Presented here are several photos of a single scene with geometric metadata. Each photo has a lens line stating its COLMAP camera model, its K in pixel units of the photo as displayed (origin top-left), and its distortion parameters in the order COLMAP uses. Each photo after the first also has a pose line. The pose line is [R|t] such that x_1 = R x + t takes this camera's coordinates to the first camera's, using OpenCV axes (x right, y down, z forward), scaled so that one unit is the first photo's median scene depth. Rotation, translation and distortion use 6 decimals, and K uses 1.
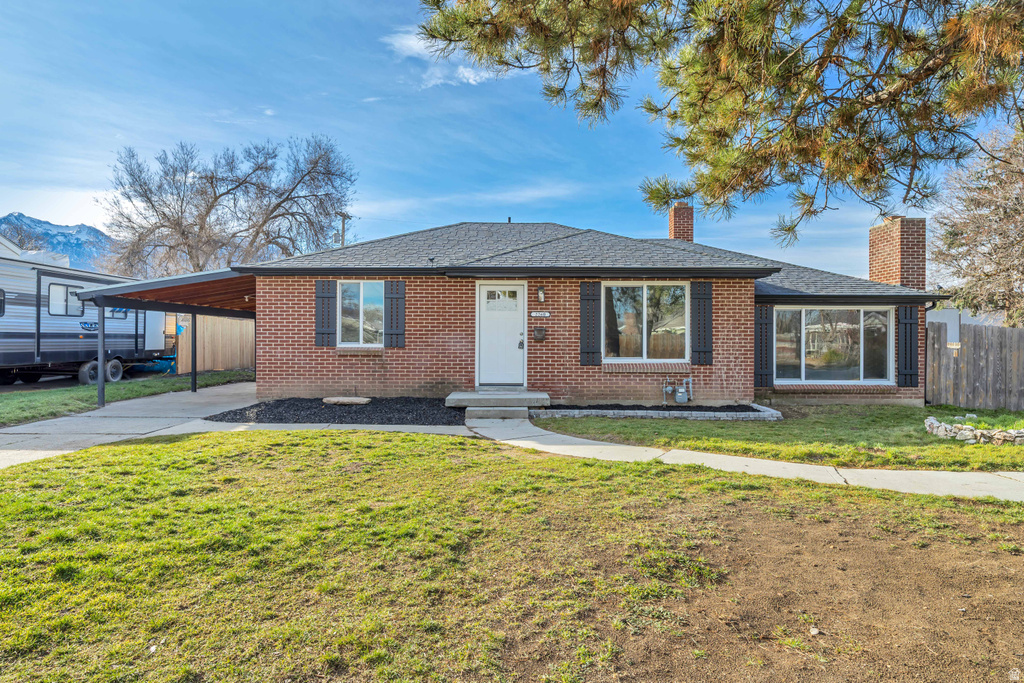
lens RADIAL K [[644.5, 0, 511.5], [0, 644.5, 341.0], [0, 0, 1]] dist [-0.000727, -0.001879]
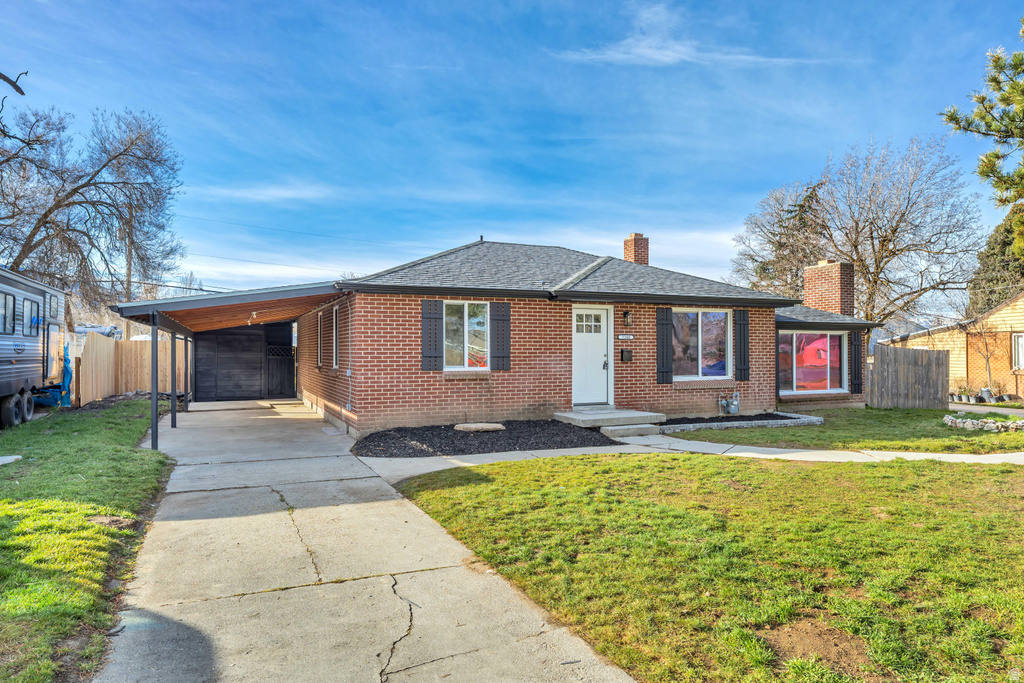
lens RADIAL K [[676.4, 0, 512.0], [0, 676.4, 341.5], [0, 0, 1]] dist [-0.007233, 0.006107]
pose [[0.911619, -0.000242, 0.411036, -0.587865], [0.007602, 0.999839, -0.016272, -0.016991], [-0.410966, 0.017959, 0.911474, 0.051547]]
